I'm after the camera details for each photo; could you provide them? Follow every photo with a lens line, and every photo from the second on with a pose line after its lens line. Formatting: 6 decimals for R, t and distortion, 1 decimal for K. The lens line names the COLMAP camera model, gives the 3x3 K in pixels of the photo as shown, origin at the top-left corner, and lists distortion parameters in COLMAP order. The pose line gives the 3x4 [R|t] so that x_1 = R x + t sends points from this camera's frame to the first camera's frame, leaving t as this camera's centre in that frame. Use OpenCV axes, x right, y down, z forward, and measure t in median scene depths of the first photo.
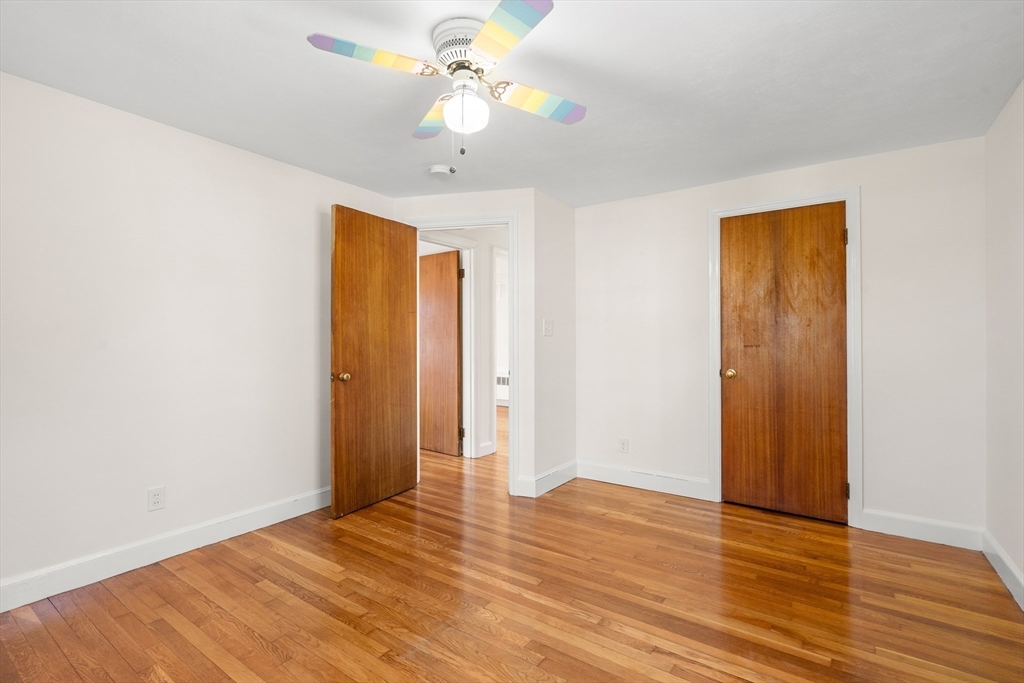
lens RADIAL K [[464.4, 0, 512.2], [0, 464.4, 342.4], [0, 0, 1]] dist [0.001088, 0.000077]
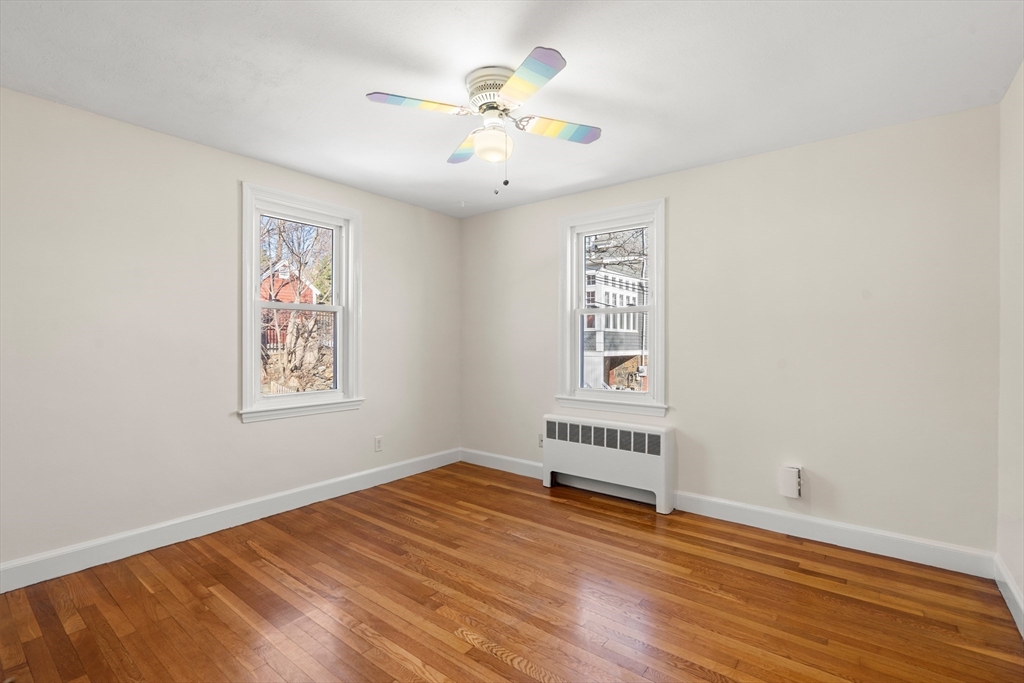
lens RADIAL K [[464.4, 0, 513.8], [0, 464.4, 338.0], [0, 0, 1]] dist [0.001088, 0.000077]
pose [[-0.998439, -0.004879, 0.055631, -0.197743], [-0.005069, 0.999982, -0.003282, -0.002337], [-0.055614, -0.003559, -0.998446, 2.026824]]
